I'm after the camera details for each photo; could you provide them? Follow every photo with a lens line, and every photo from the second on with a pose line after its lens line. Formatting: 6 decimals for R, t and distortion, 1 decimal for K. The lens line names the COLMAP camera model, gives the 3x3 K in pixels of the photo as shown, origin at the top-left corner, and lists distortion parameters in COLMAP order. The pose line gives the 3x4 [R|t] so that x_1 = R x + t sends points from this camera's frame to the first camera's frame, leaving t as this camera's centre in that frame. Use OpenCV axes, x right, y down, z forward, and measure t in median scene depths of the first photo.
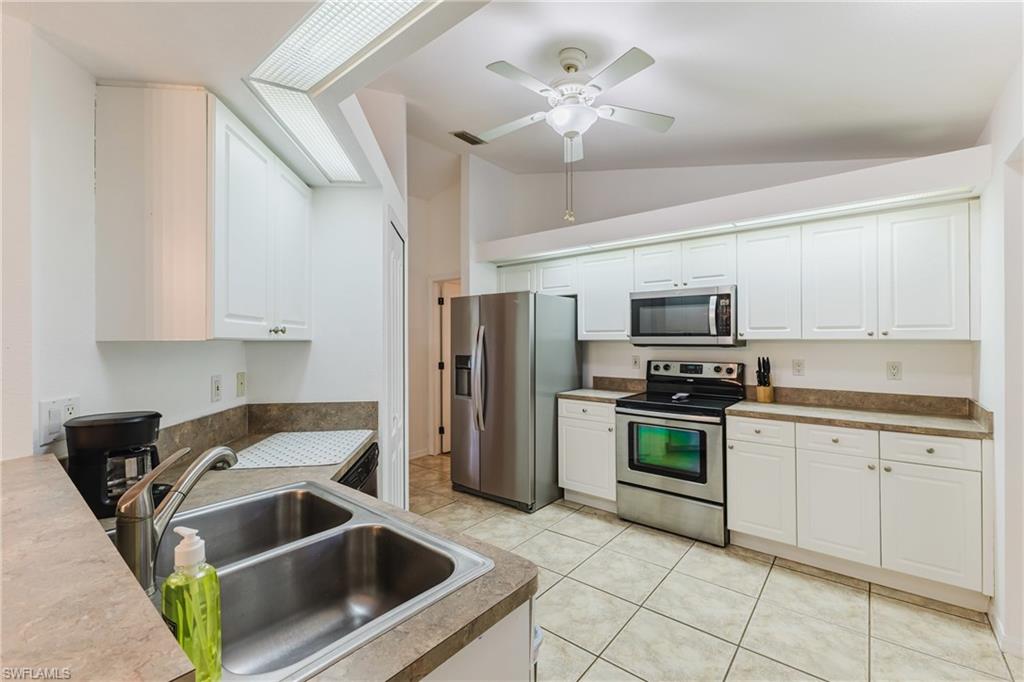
lens RADIAL K [[441.2, 0, 509.7], [0, 441.2, 335.4], [0, 0, 1]] dist [0.007696, -0.002960]
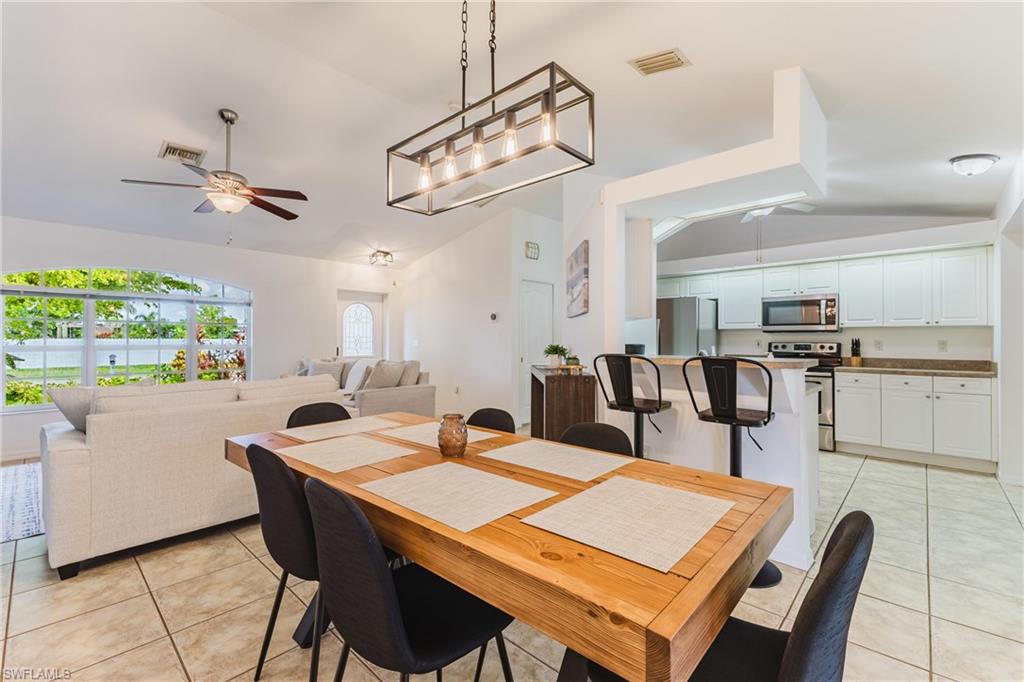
lens RADIAL K [[441.2, 0, 507.5], [0, 441.2, 335.4], [0, 0, 1]] dist [0.007696, -0.002960]
pose [[0.997325, 0.006468, -0.072813, -0.613712], [-0.006691, 0.999974, -0.002820, 0.055842], [0.072793, 0.003299, 0.997342, -0.746296]]
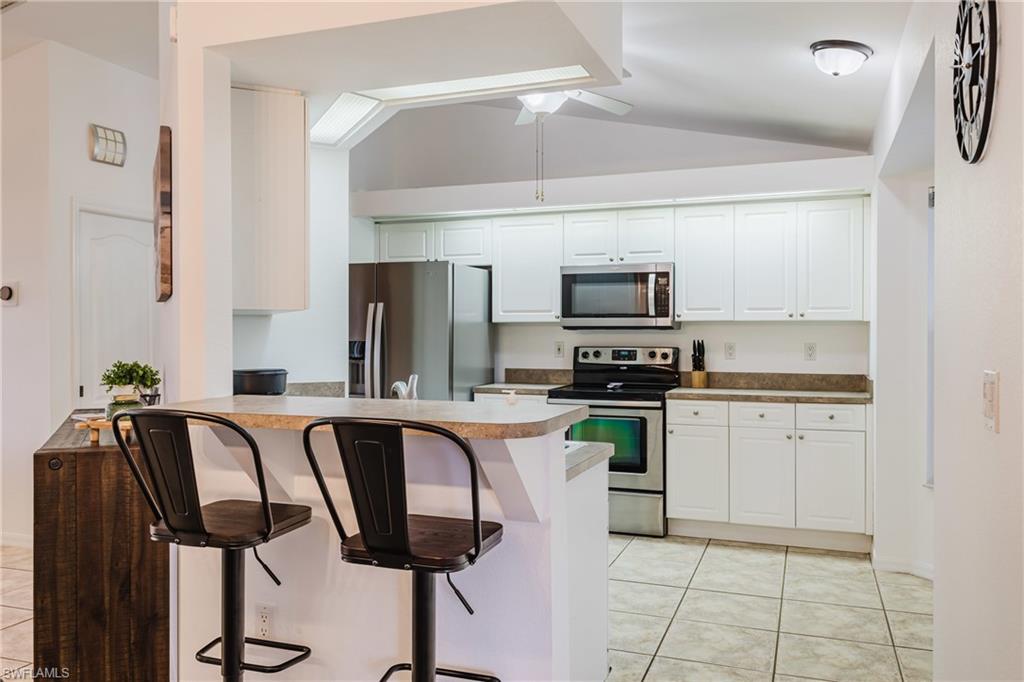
lens RADIAL K [[819.9, 0, 507.1], [0, 819.9, 330.9], [0, 0, 1]] dist [0.006208, 0.013139]
pose [[0.946497, 0.003072, 0.322699, -0.410401], [-0.005884, 0.999953, 0.007738, 0.020206], [-0.322660, -0.009223, 0.946470, -0.570323]]
